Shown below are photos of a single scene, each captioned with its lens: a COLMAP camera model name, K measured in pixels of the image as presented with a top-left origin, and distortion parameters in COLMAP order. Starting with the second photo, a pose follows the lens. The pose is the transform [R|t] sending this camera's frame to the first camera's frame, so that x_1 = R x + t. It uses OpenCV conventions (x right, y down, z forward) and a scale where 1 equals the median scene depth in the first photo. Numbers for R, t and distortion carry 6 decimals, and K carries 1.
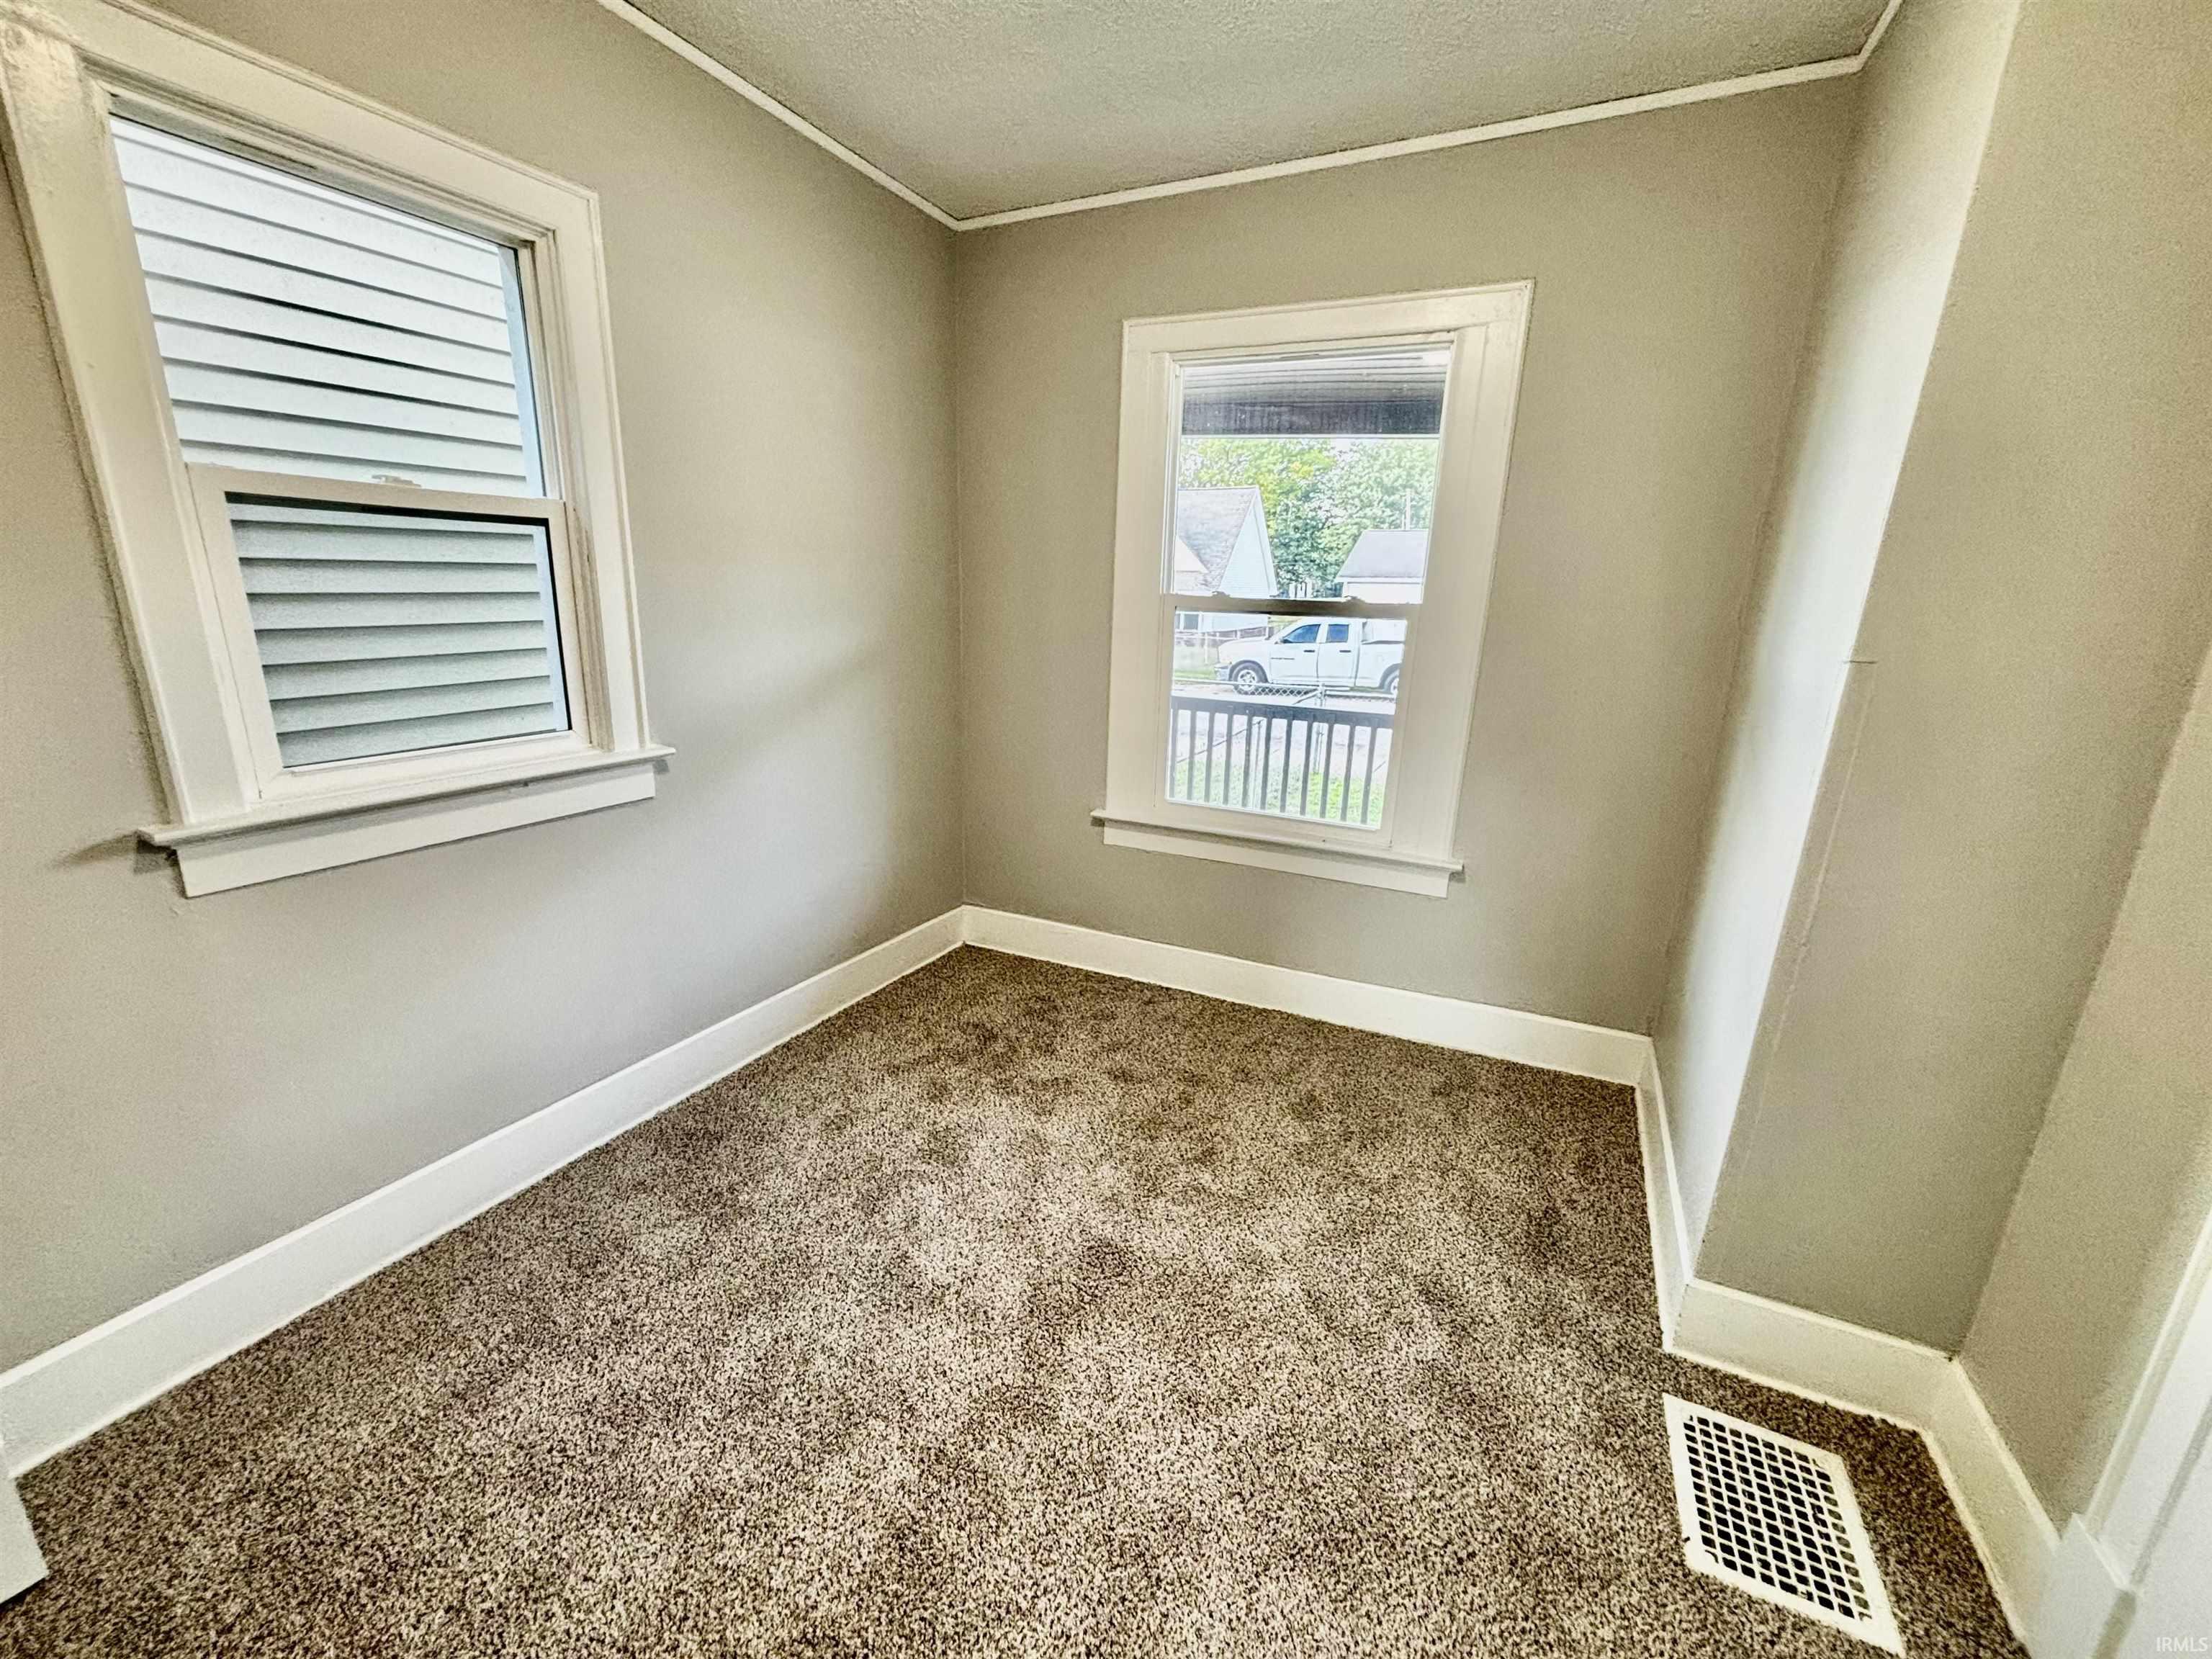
lens RADIAL K [[897.0, 0, 1106.0], [0, 897.0, 829.5], [0, 0, 1]] dist [-0.000627, -0.000332]
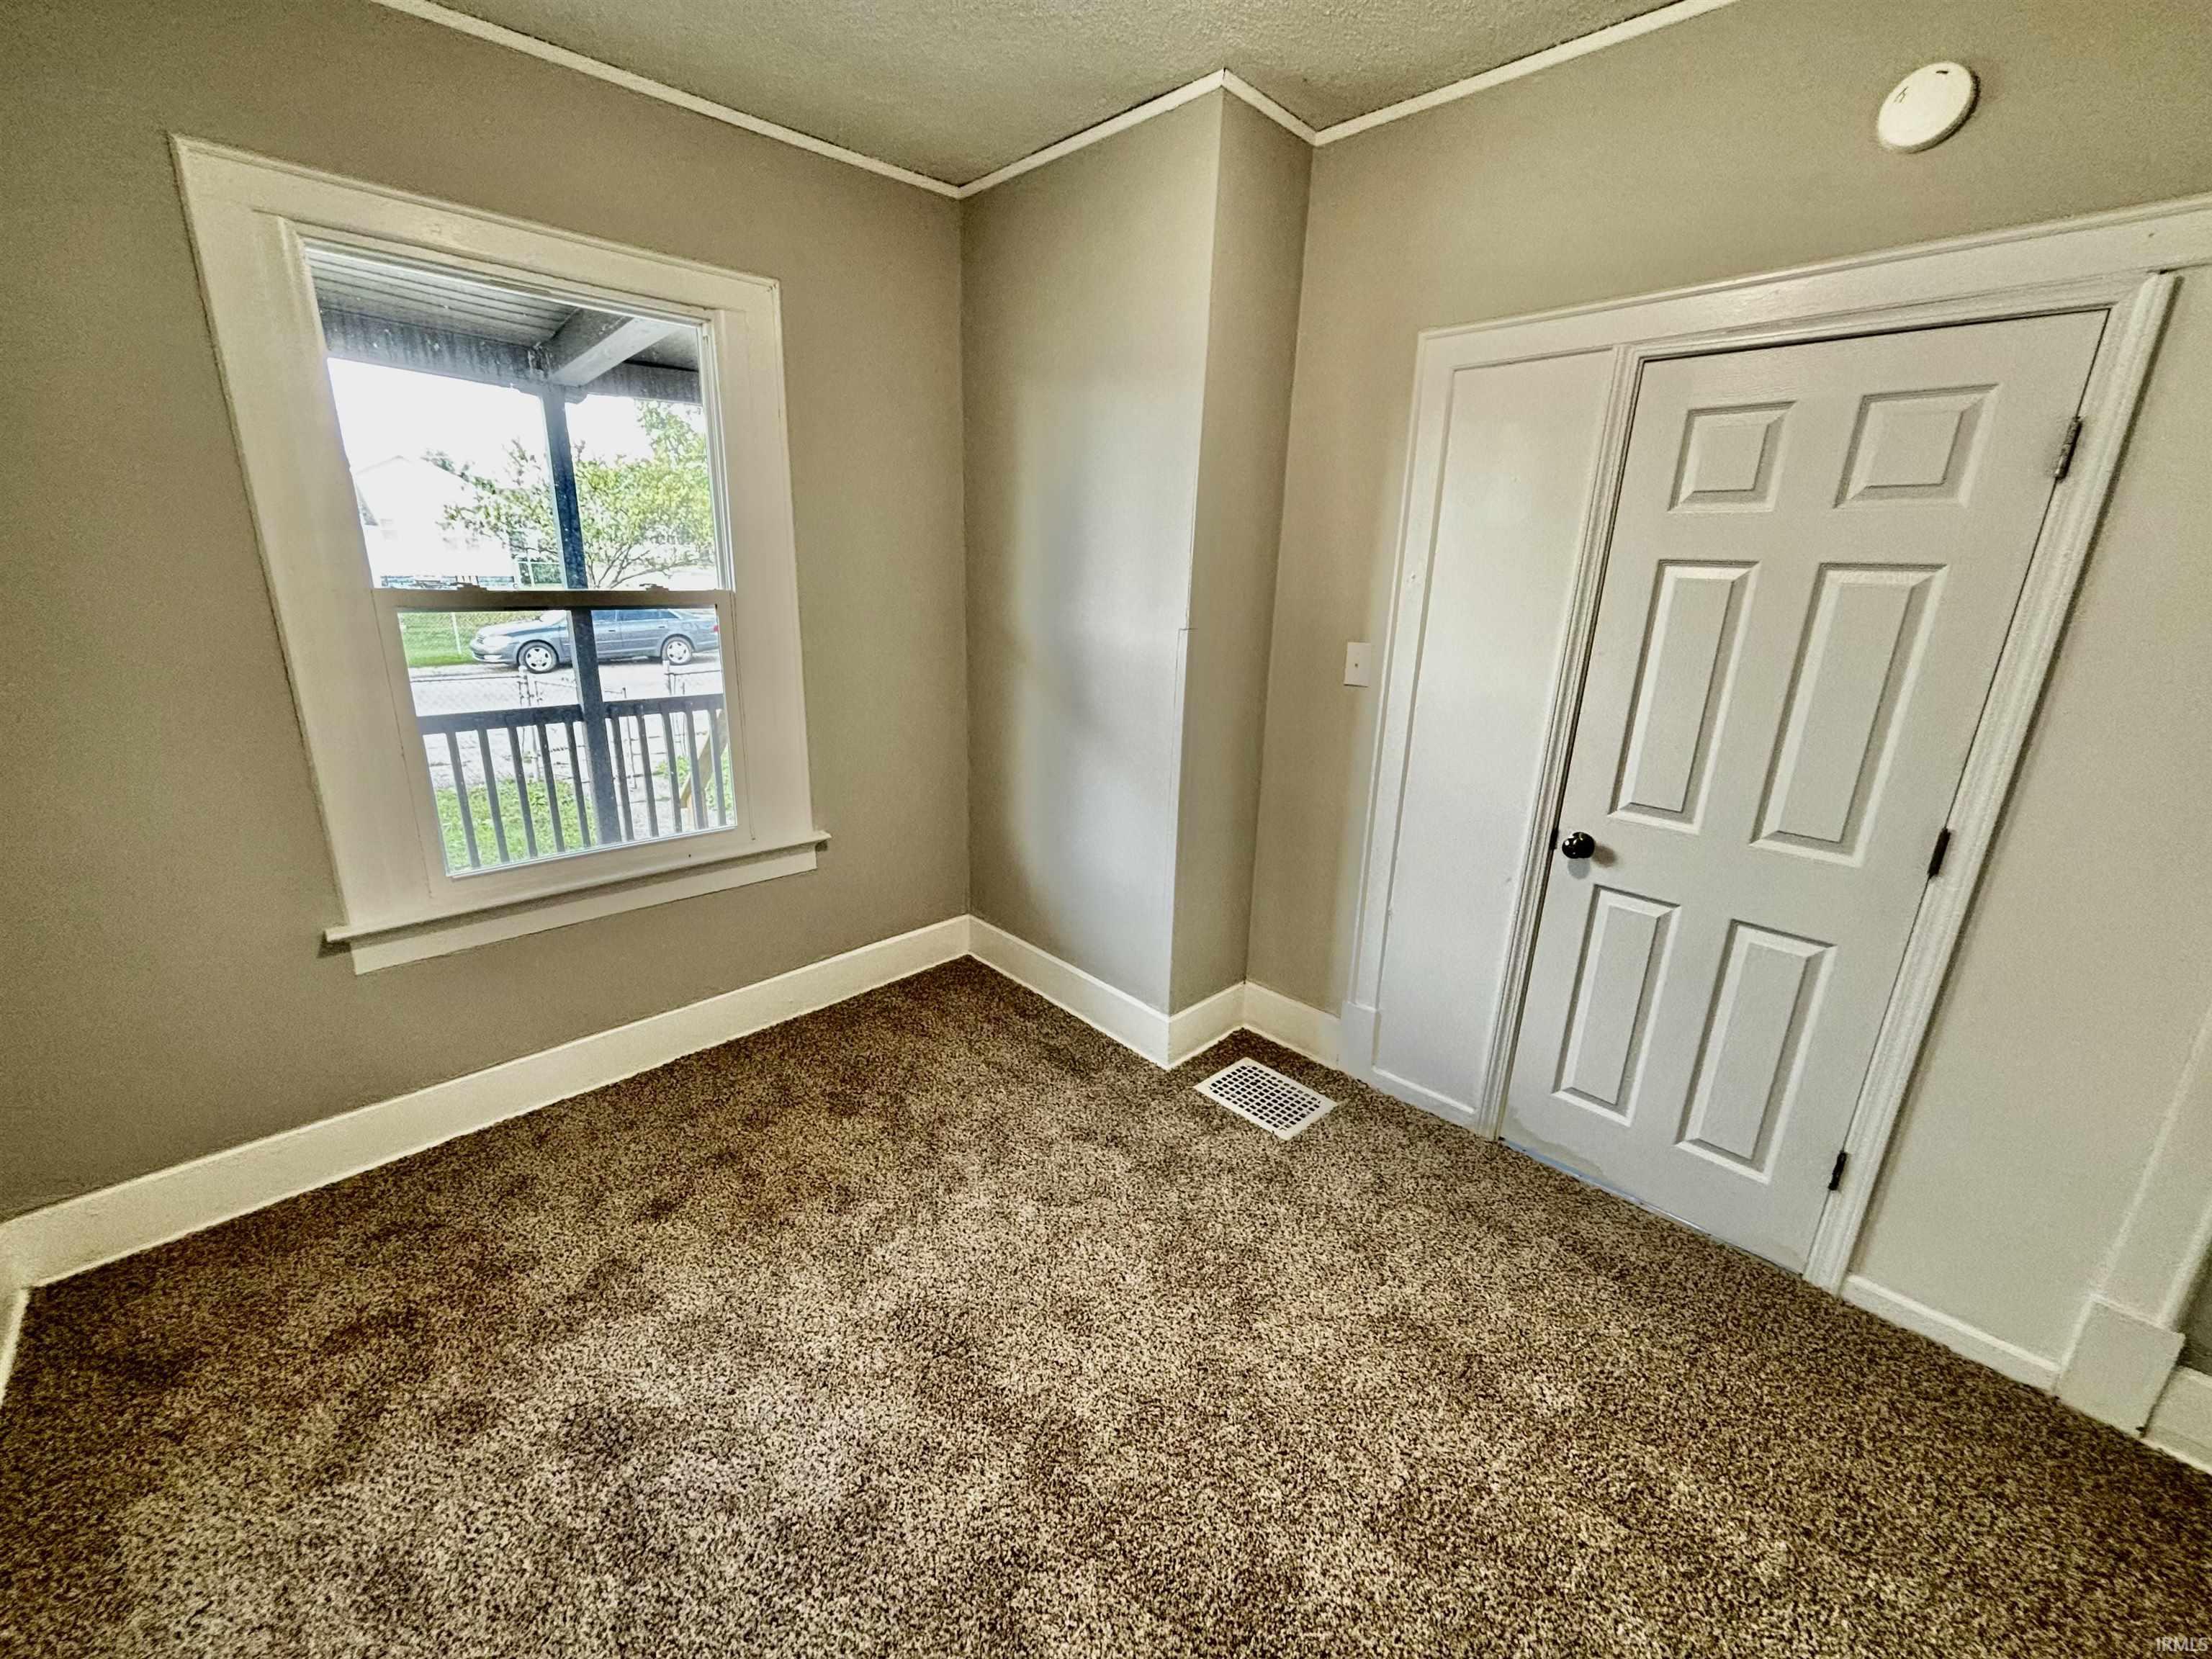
lens RADIAL K [[882.4, 0, 1143.0], [0, 882.4, 820.8], [0, 0, 1]] dist [-0.001456, -0.000125]
pose [[0.329690, -0.283543, 0.900504, -0.468343], [0.234278, 0.948570, 0.212905, -0.121803], [-0.914559, 0.140775, 0.379162, 0.282495]]
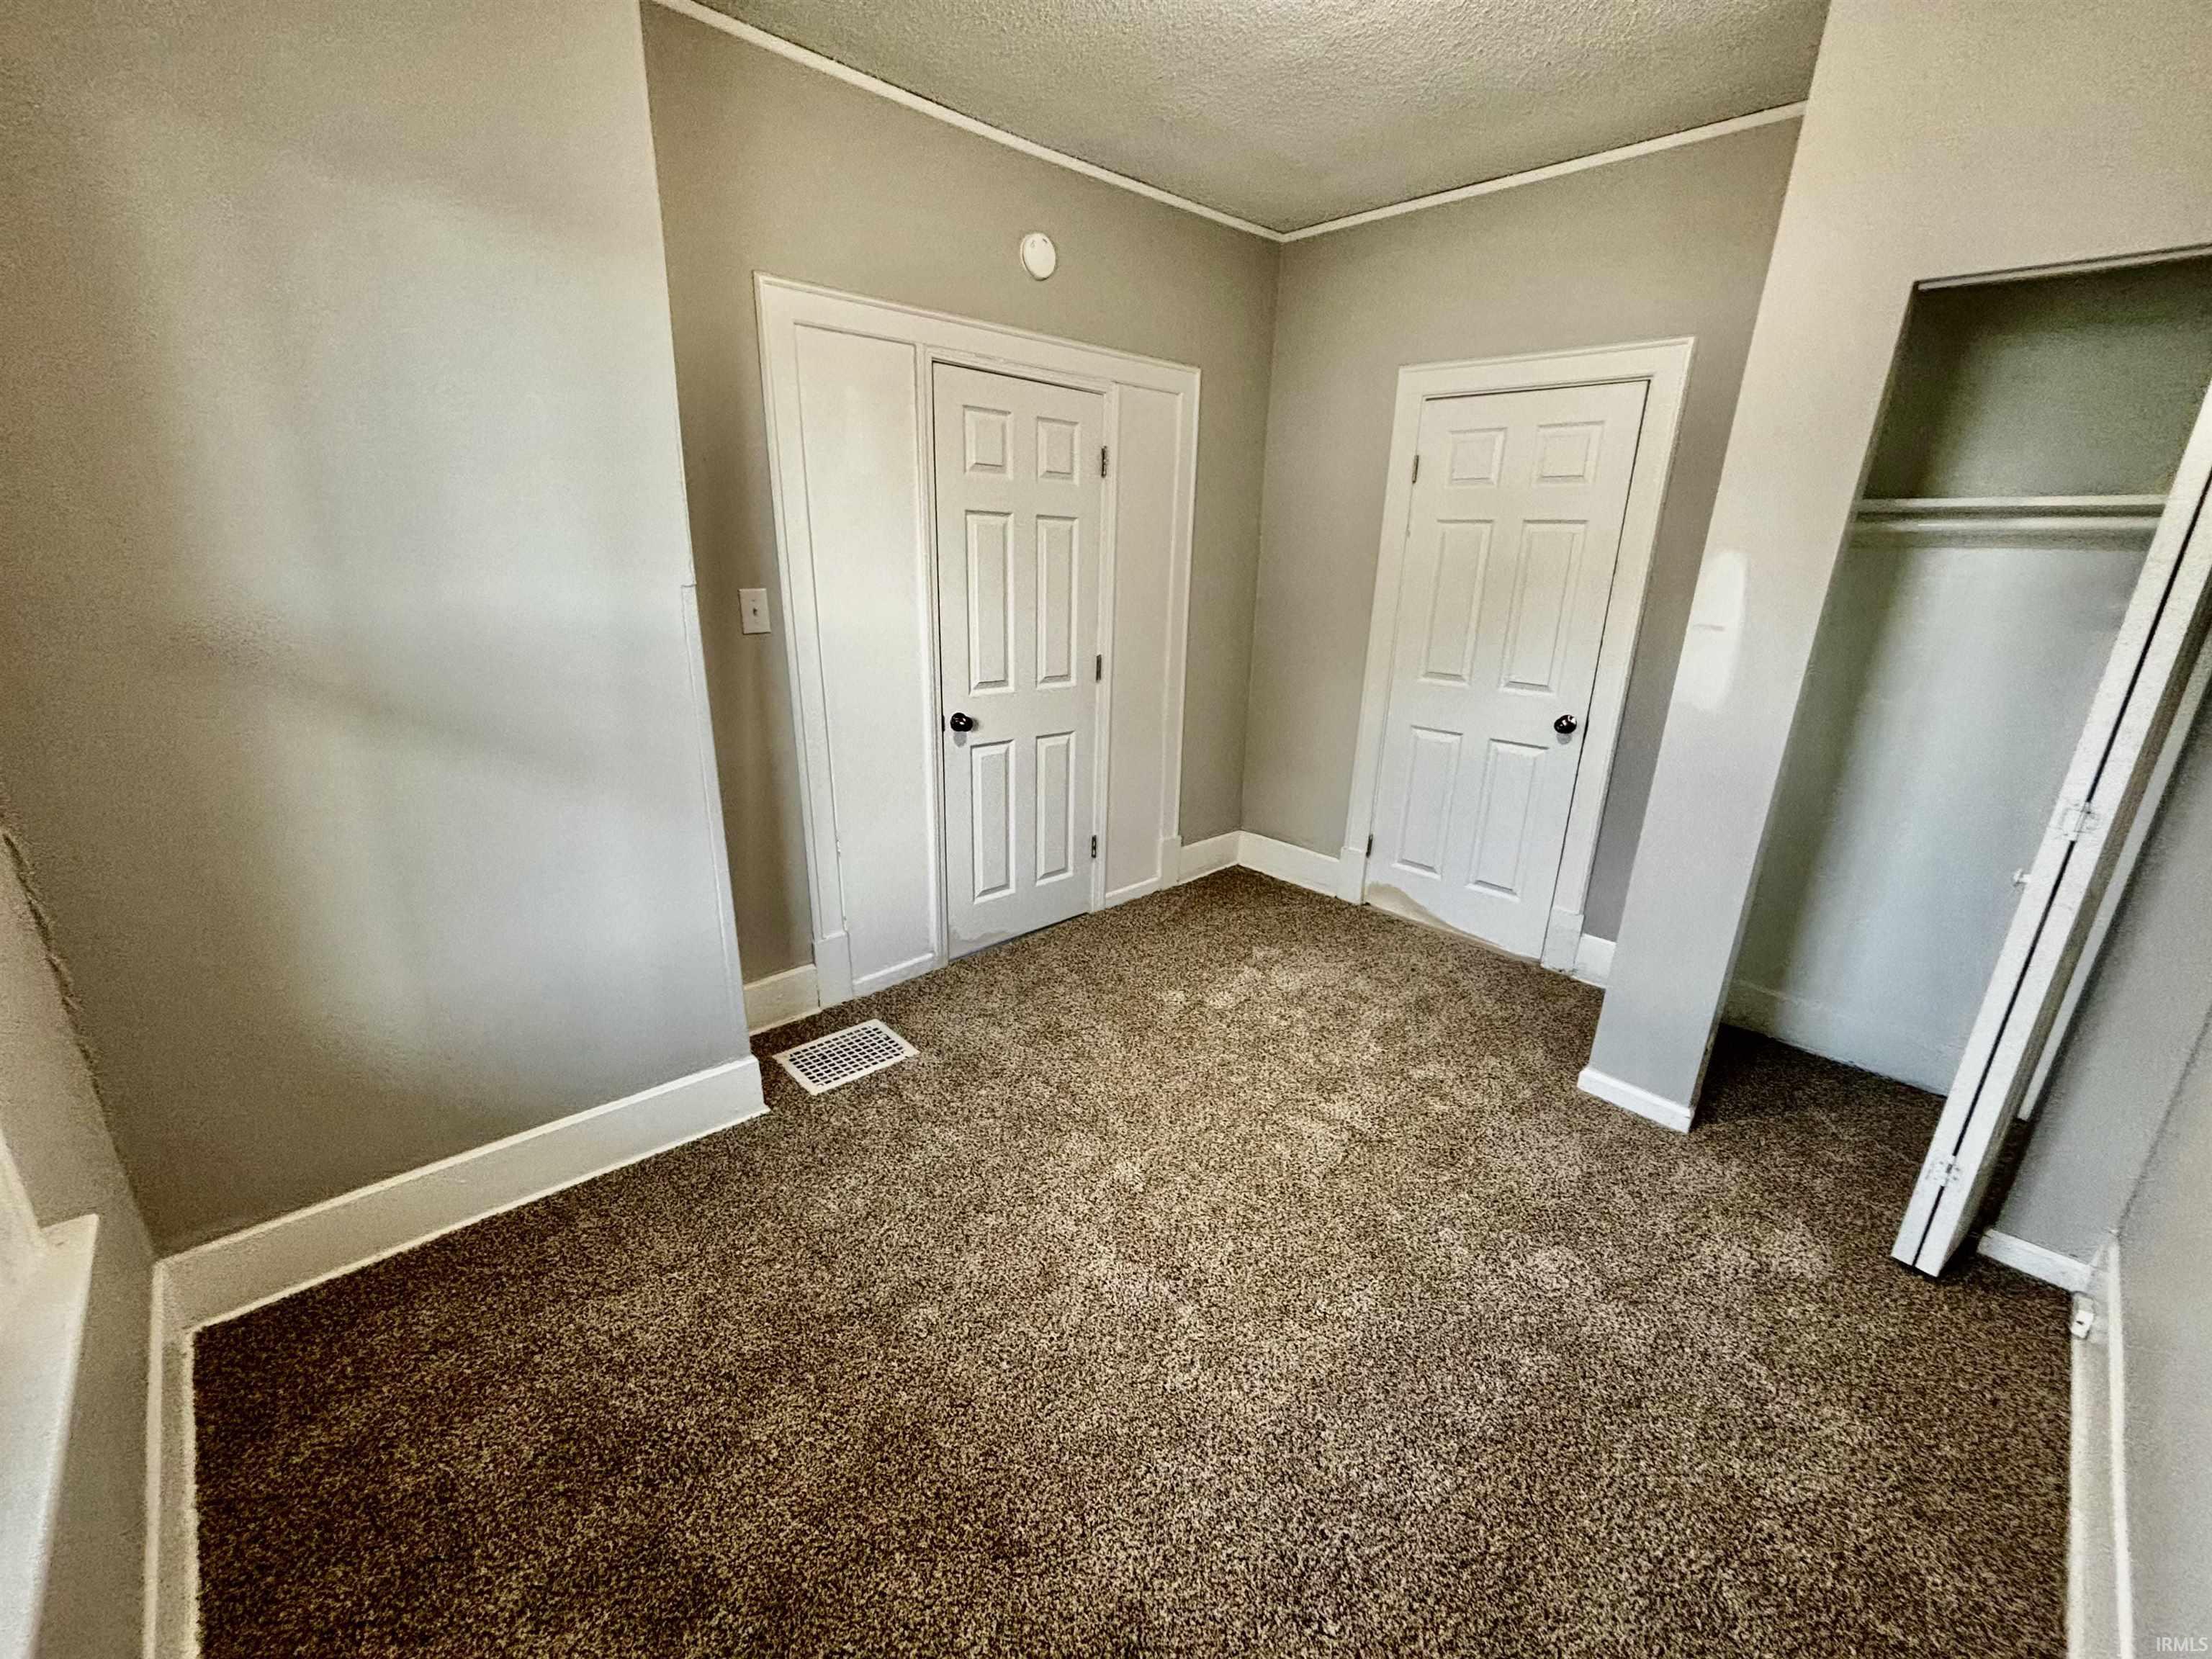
lens RADIAL K [[880.4, 0, 1106.0], [0, 880.4, 829.5], [0, 0, 1]] dist [0.000936, 0.000084]
pose [[-0.933036, -0.178302, 0.312492, -0.130120], [0.022486, 0.837964, 0.545263, -0.337095], [-0.359079, 0.515777, -0.777841, 1.158560]]
